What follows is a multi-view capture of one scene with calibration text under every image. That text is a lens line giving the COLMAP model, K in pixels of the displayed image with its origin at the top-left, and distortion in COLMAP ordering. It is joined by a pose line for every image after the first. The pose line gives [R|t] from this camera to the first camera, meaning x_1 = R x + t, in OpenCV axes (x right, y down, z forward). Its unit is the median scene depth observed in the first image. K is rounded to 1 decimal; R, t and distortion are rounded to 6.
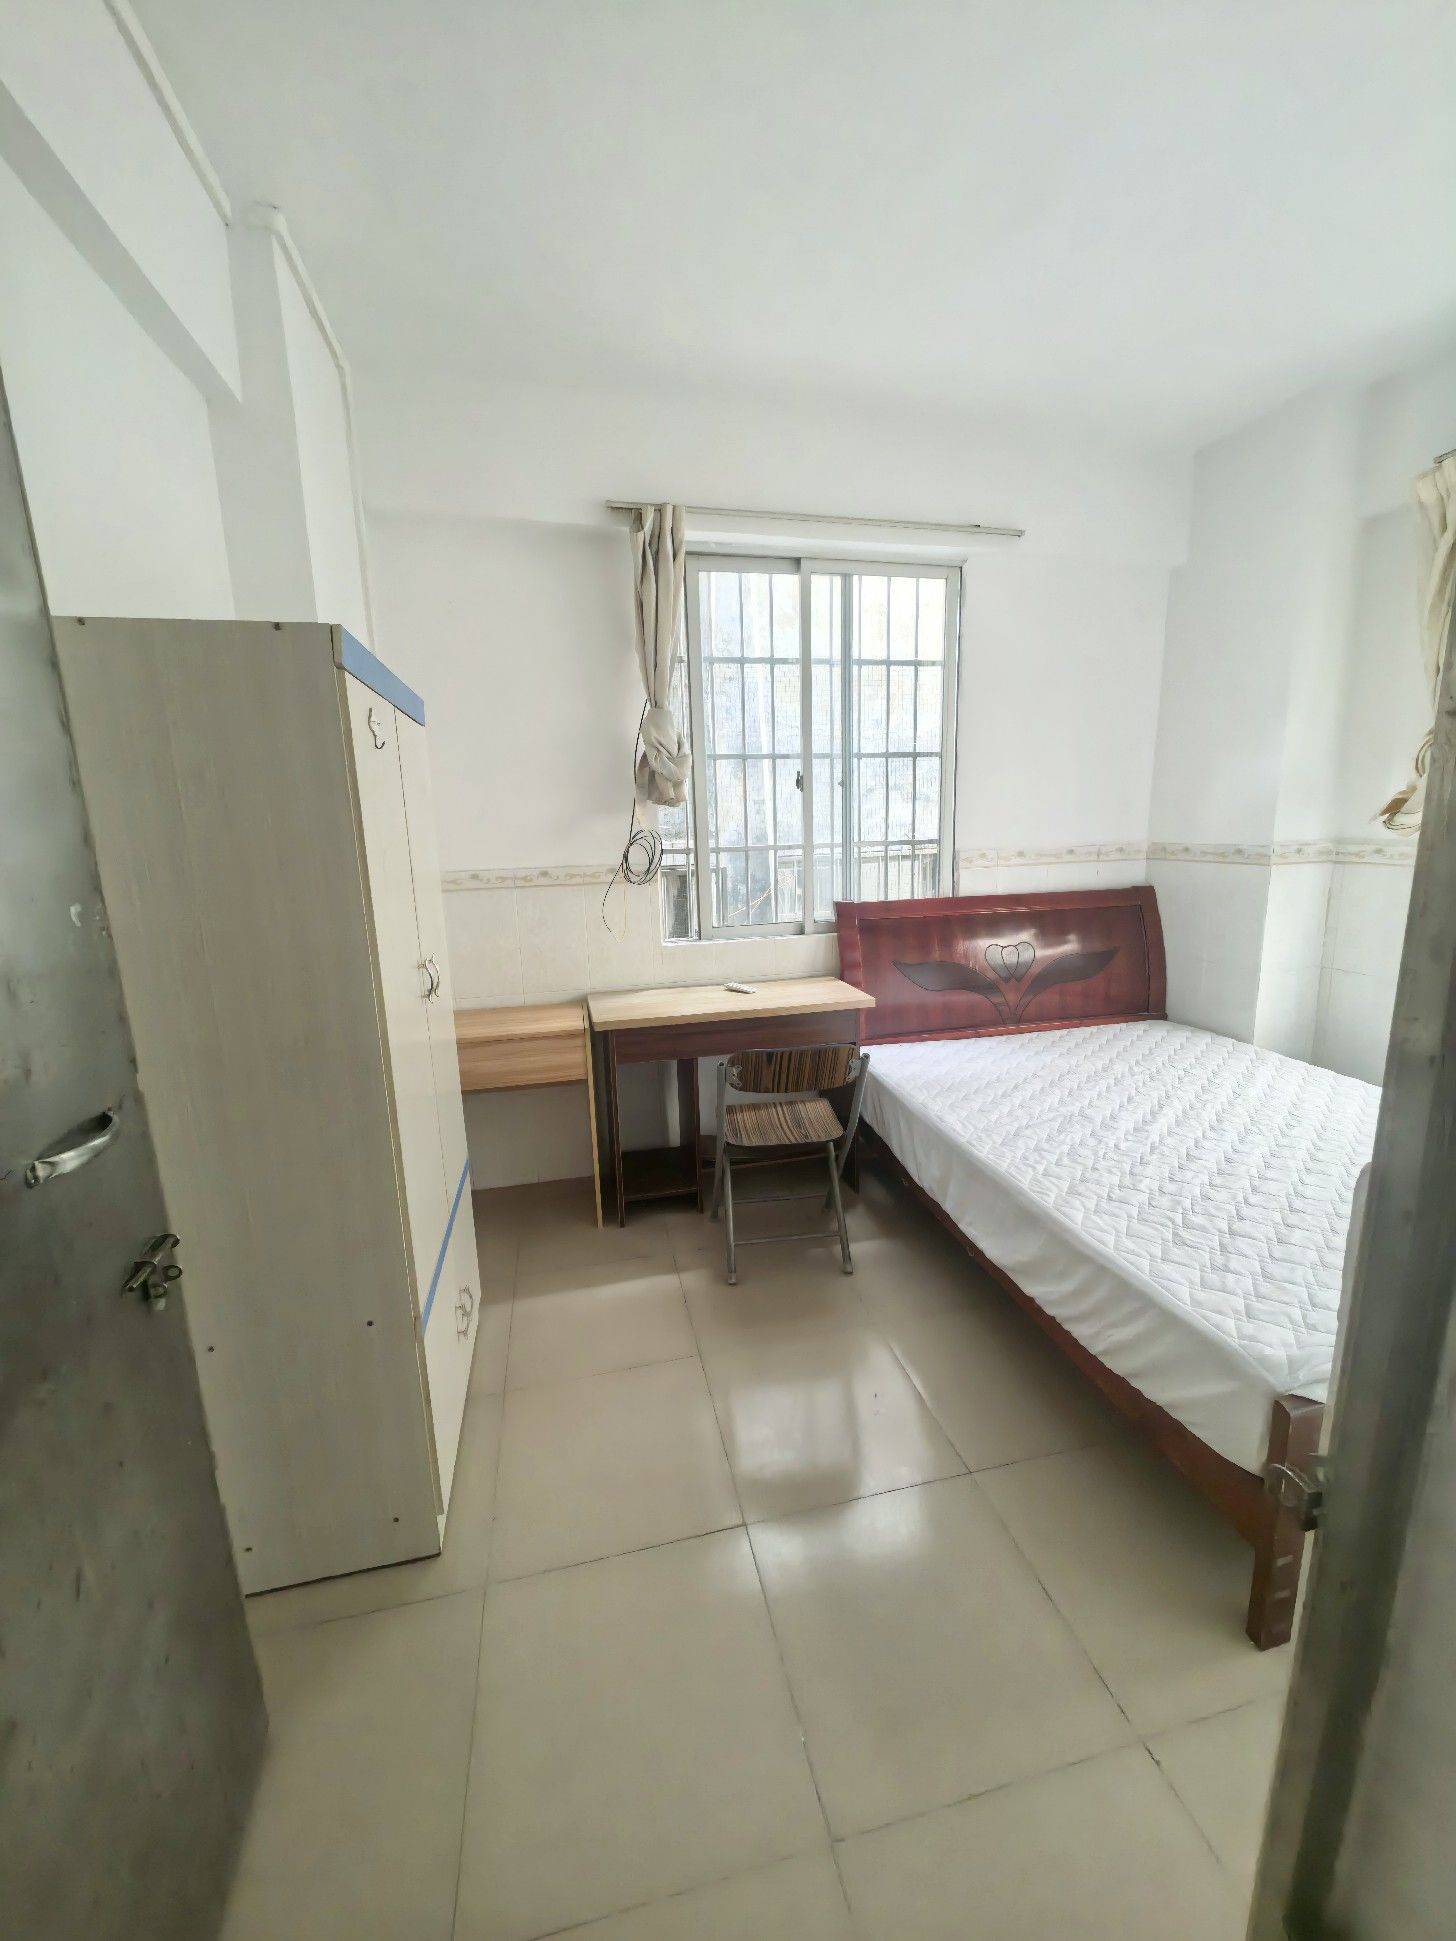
lens RADIAL K [[769.9, 0, 728.0], [0, 769.9, 970.5], [0, 0, 1]] dist [0.000688, -0.000455]
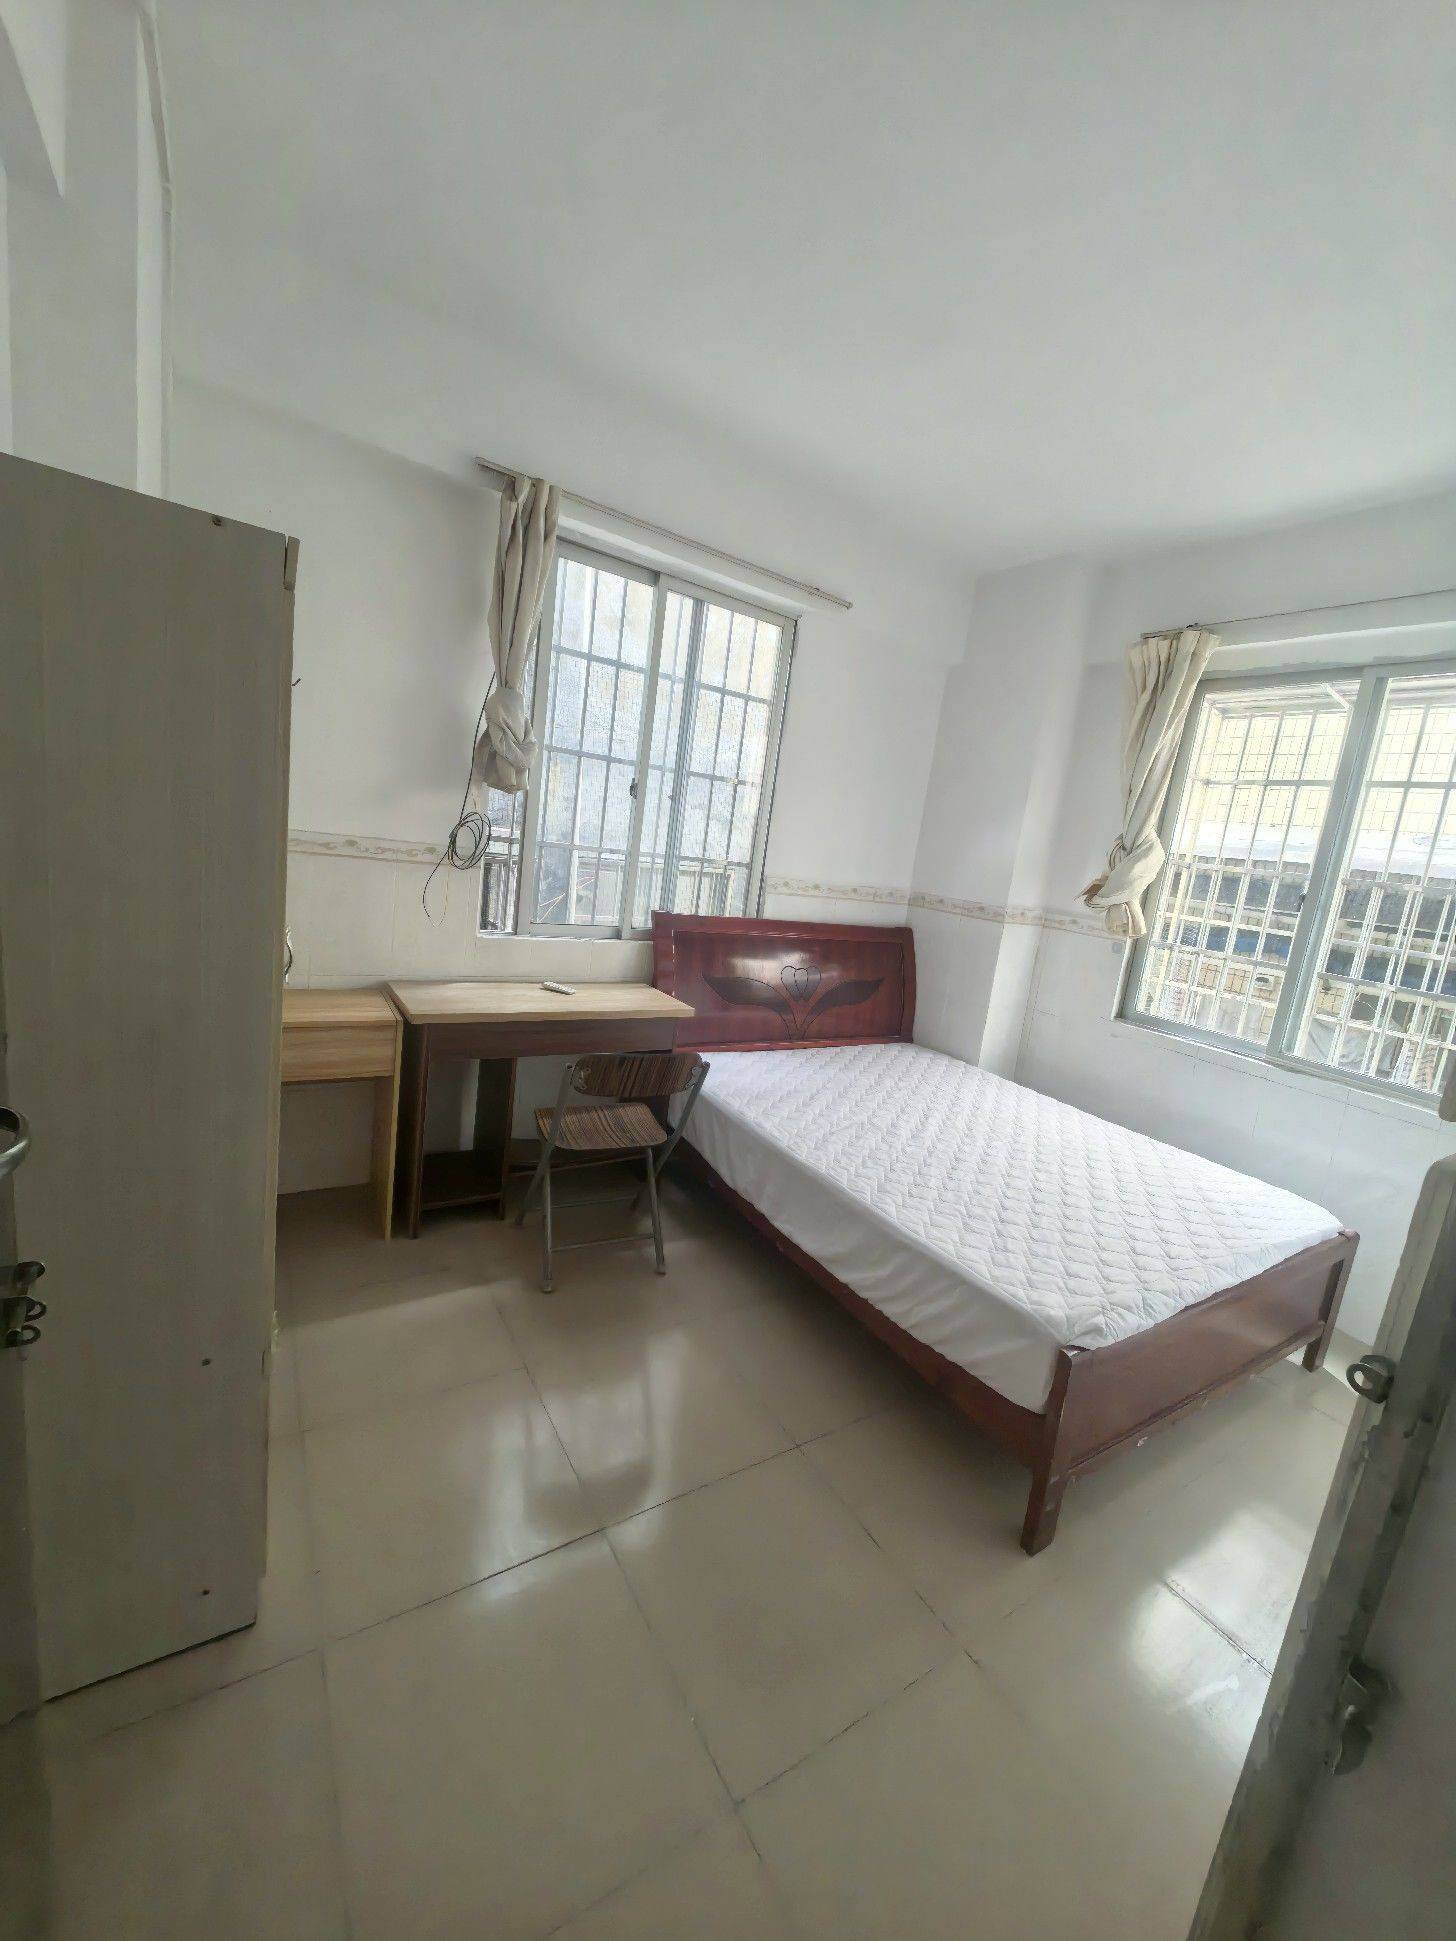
lens RADIAL K [[774.2, 0, 728.0], [0, 774.2, 970.5], [0, 0, 1]] dist [0.000081, 0.000074]
pose [[0.925497, 0.086564, 0.368729, -0.161769], [-0.085235, 0.996162, -0.019926, 0.001934], [-0.369039, -0.012987, 0.929323, 0.008397]]
